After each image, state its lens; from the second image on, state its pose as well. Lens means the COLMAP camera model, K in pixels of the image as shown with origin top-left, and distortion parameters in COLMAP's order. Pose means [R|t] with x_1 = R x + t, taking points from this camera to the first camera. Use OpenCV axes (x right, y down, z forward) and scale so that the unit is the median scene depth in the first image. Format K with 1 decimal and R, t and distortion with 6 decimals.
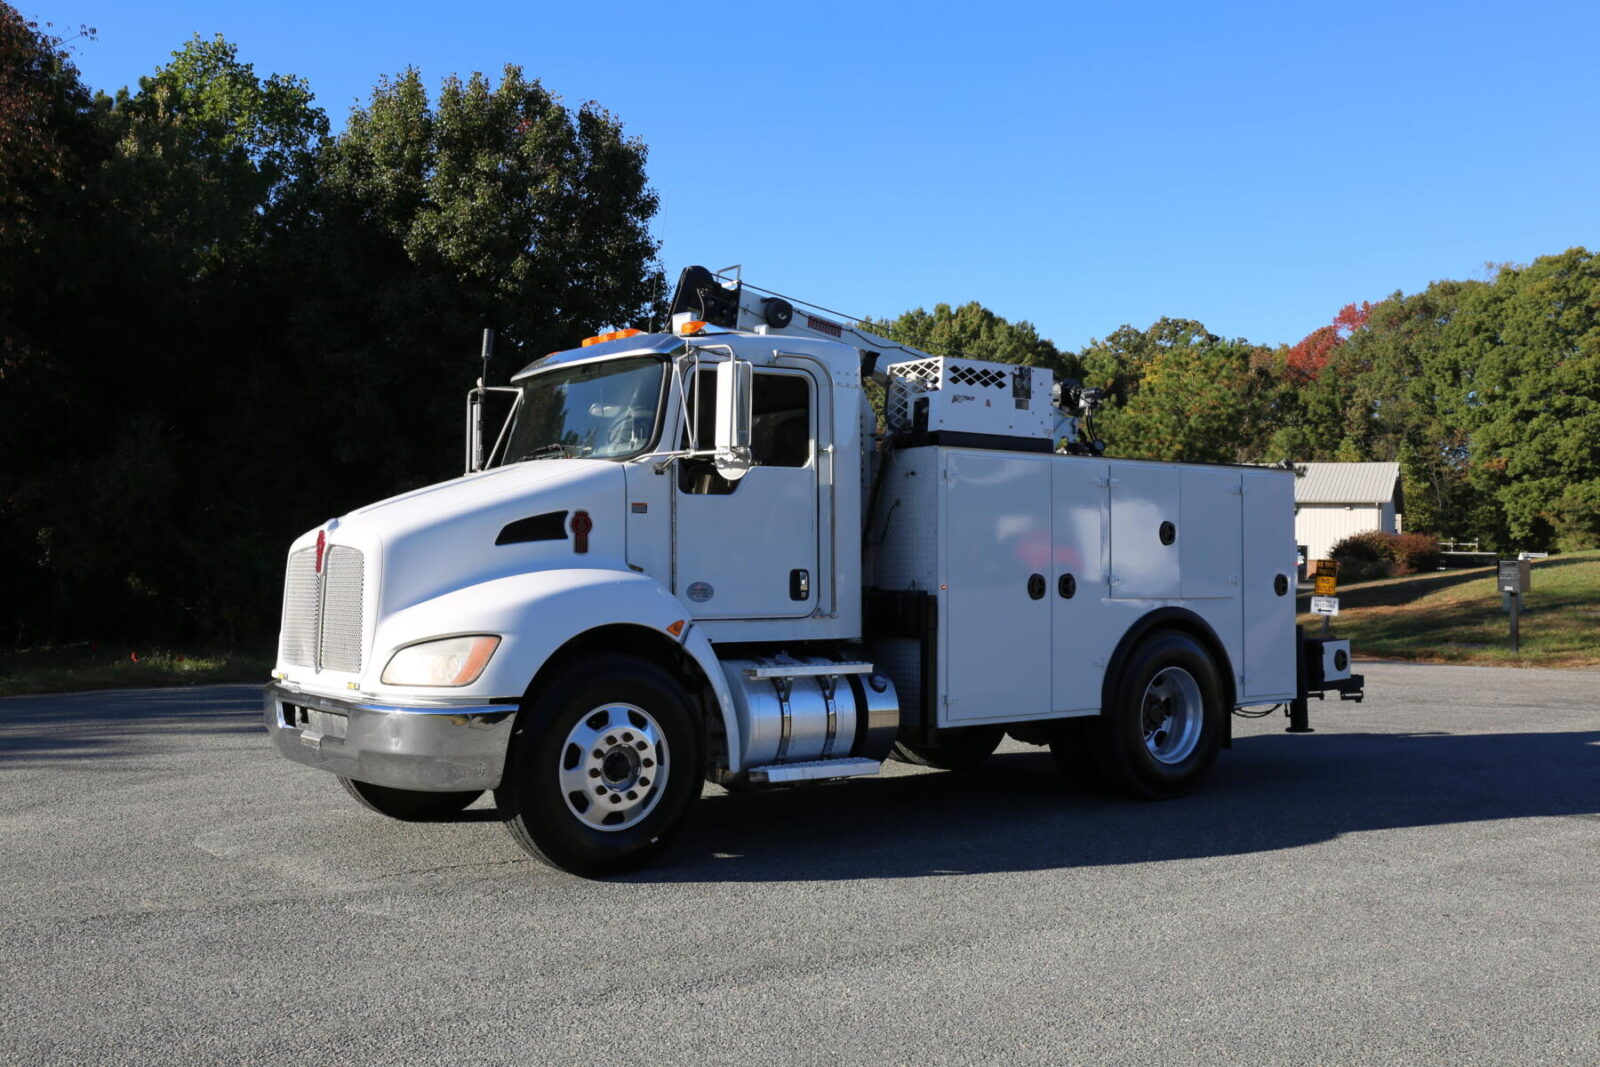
lens RADIAL K [[1542.9, 0, 804.8], [0, 1542.9, 541.5], [0, 0, 1]] dist [-0.010308, 0.000000]
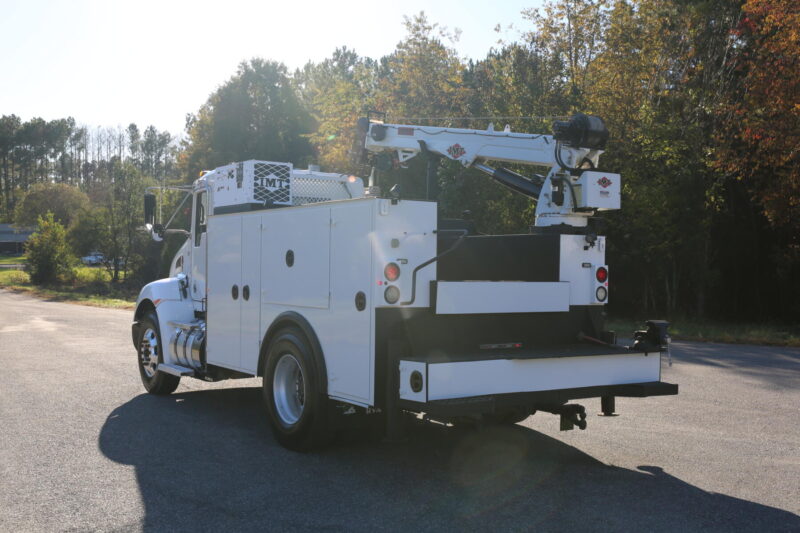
lens RADIAL K [[894.2, 0, 402.6], [0, 894.2, 265.1], [0, 0, 1]] dist [0.018866, 0.000000]
pose [[-0.075134, -0.003379, -0.997168, 1.117799], [0.011119, 0.999929, -0.004226, 0.005812], [0.997111, -0.011405, -0.075091, 1.255873]]
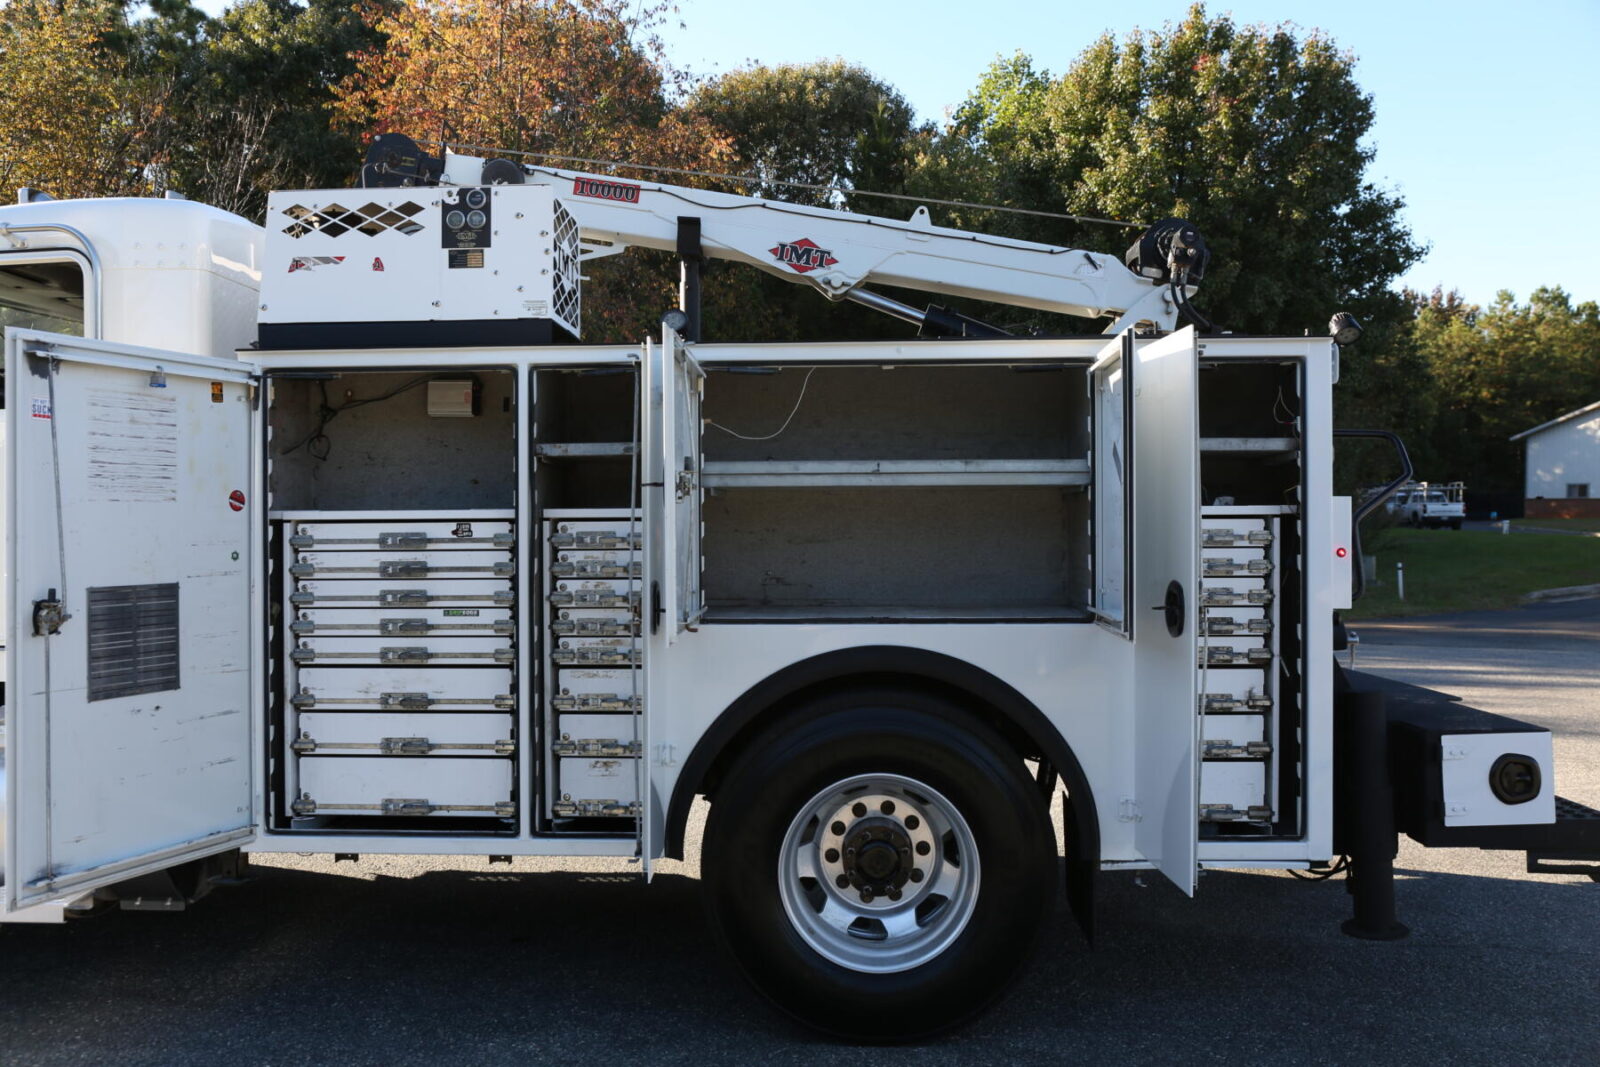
lens RADIAL K [[1341.9, 0, 802.2], [0, 1341.9, 533.1], [0, 0, 1]] dist [-0.069194, 0.078108]
pose [[0.760221, -0.004531, -0.649648, 0.528045], [0.019413, 0.999688, 0.015745, 0.000593], [0.649374, -0.024581, 0.760072, 0.724831]]
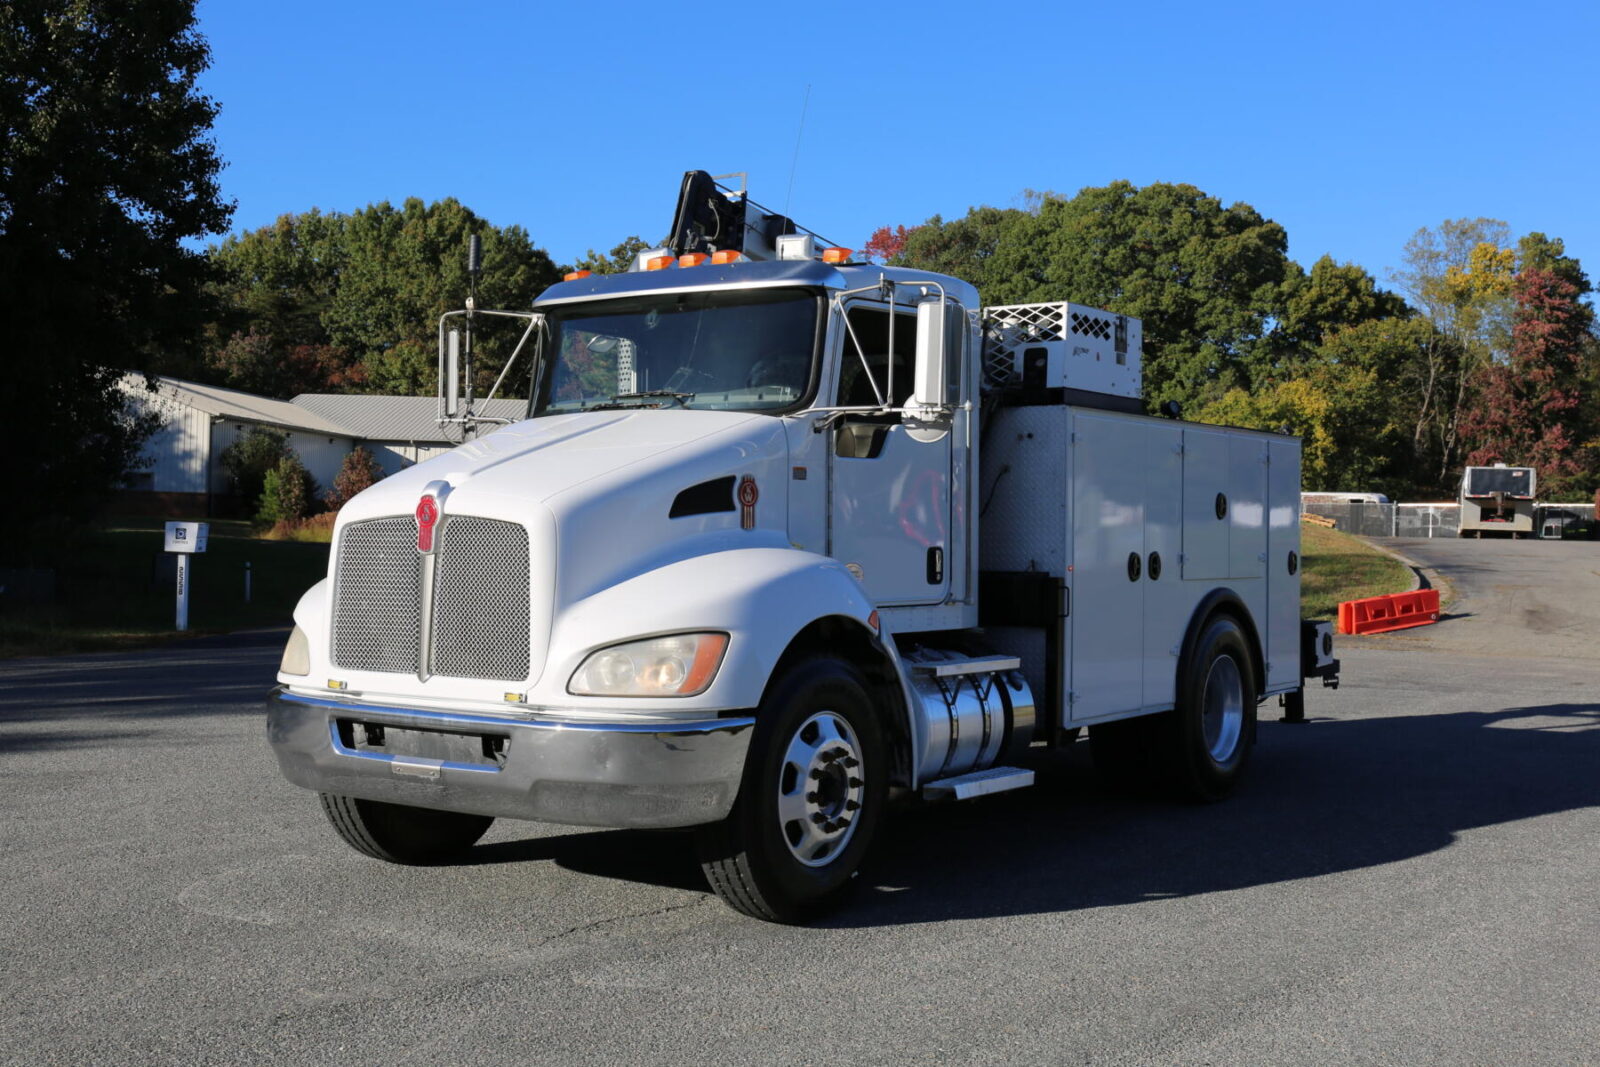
lens RADIAL K [[1852.2, 0, 813.4], [0, 1852.2, 530.6], [0, 0, 1]] dist [0.023656, 0.000000]
pose [[0.949498, 0.007961, 0.313672, -0.356033], [-0.014583, 0.999717, 0.018771, -0.008486], [-0.313434, -0.022397, 0.949346, 0.051548]]
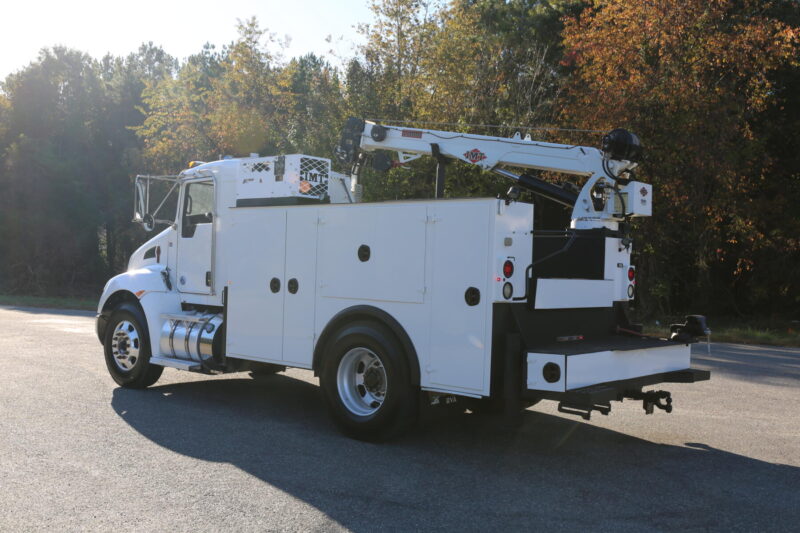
lens RADIAL K [[830.5, 0, 404.5], [0, 830.5, 267.3], [0, 0, 1]] dist [0.000029, 0.000000]
pose [[0.198590, 0.006910, -0.980058, 1.073019], [-0.008442, 0.999950, 0.005339, 0.003544], [0.980046, 0.007213, 0.198639, 0.955797]]
